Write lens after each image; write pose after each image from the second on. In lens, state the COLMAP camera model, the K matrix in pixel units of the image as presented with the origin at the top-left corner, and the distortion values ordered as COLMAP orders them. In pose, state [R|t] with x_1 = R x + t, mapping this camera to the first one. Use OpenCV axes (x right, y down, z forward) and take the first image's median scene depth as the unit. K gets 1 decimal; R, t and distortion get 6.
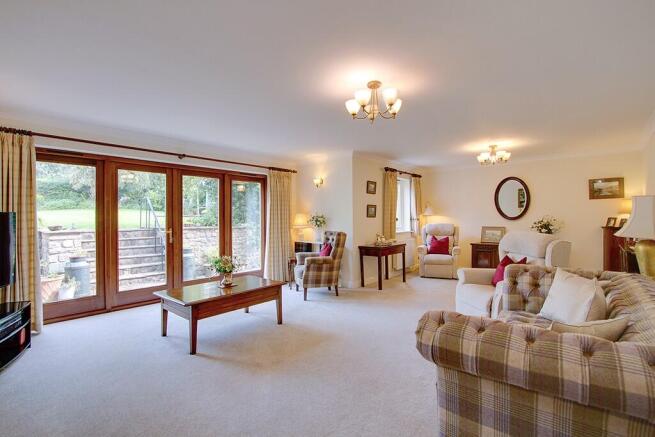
lens RADIAL K [[301.2, 0, 323.0], [0, 301.2, 219.1], [0, 0, 1]] dist [-0.012027, 0.000093]
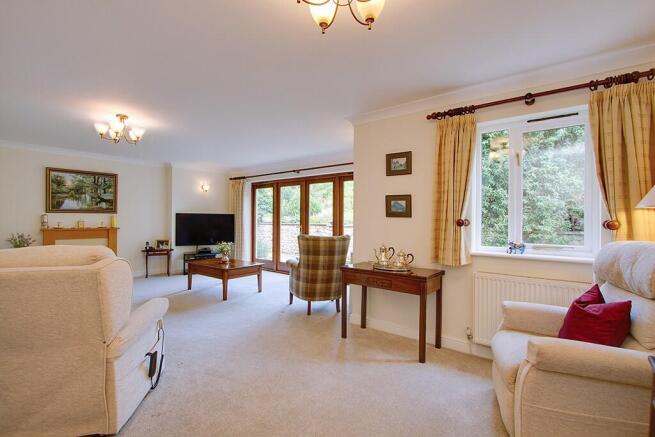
lens RADIAL K [[301.2, 0, 326.6], [0, 301.2, 218.6], [0, 0, 1]] dist [-0.012027, 0.000093]
pose [[0.067319, 0.007937, -0.997700, 0.721941], [-0.009850, 0.999925, 0.007290, -0.005745], [0.997683, 0.009336, 0.067392, 0.838856]]
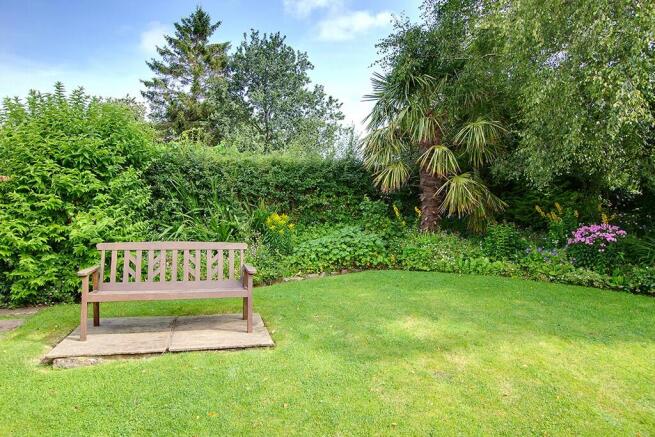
lens RADIAL K [[471.0, 0, 328.9], [0, 471.0, 213.8], [0, 0, 1]] dist [-0.013255, -0.001176]
pose [[0.840163, 0.020248, -0.541956, -2.486399], [-0.026446, 0.999644, -0.003649, -0.292329], [0.541689, 0.017398, 0.840399, 2.423819]]
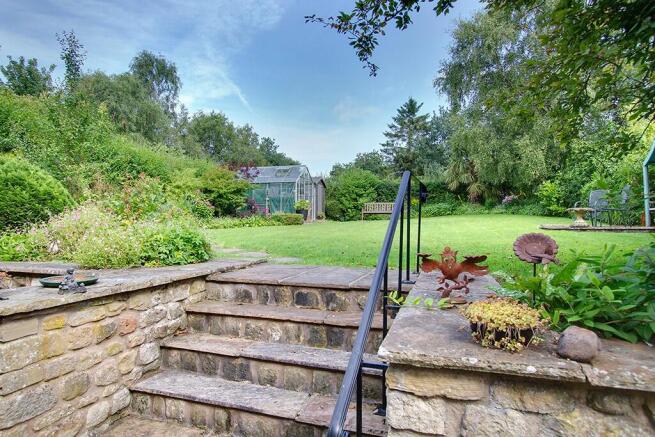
lens RADIAL K [[369.6, 0, 327.1], [0, 369.6, 219.9], [0, 0, 1]] dist [-0.005499, -0.000324]
pose [[0.441897, -0.003659, -0.897058, -0.471657], [-0.011634, 0.999884, -0.009809, -0.035266], [0.896990, 0.014771, 0.441804, 1.147544]]
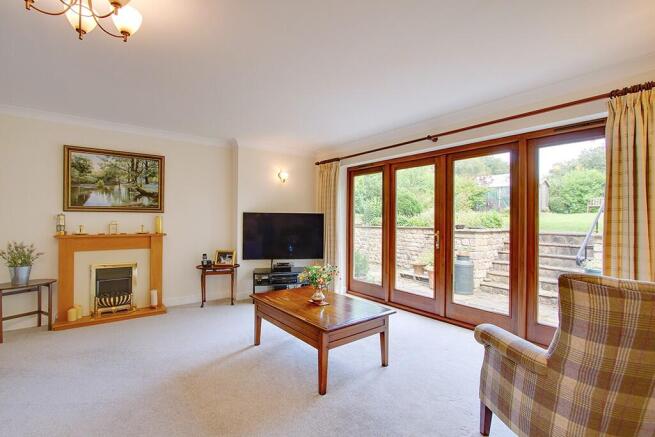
lens RADIAL K [[301.2, 0, 328.8], [0, 301.2, 217.6], [0, 0, 1]] dist [-0.012027, 0.000093]
pose [[-0.162153, 0.001109, -0.986765, 0.276397], [-0.008467, 0.999961, 0.002515, -0.002407], [0.986729, 0.008763, -0.162138, 0.690852]]
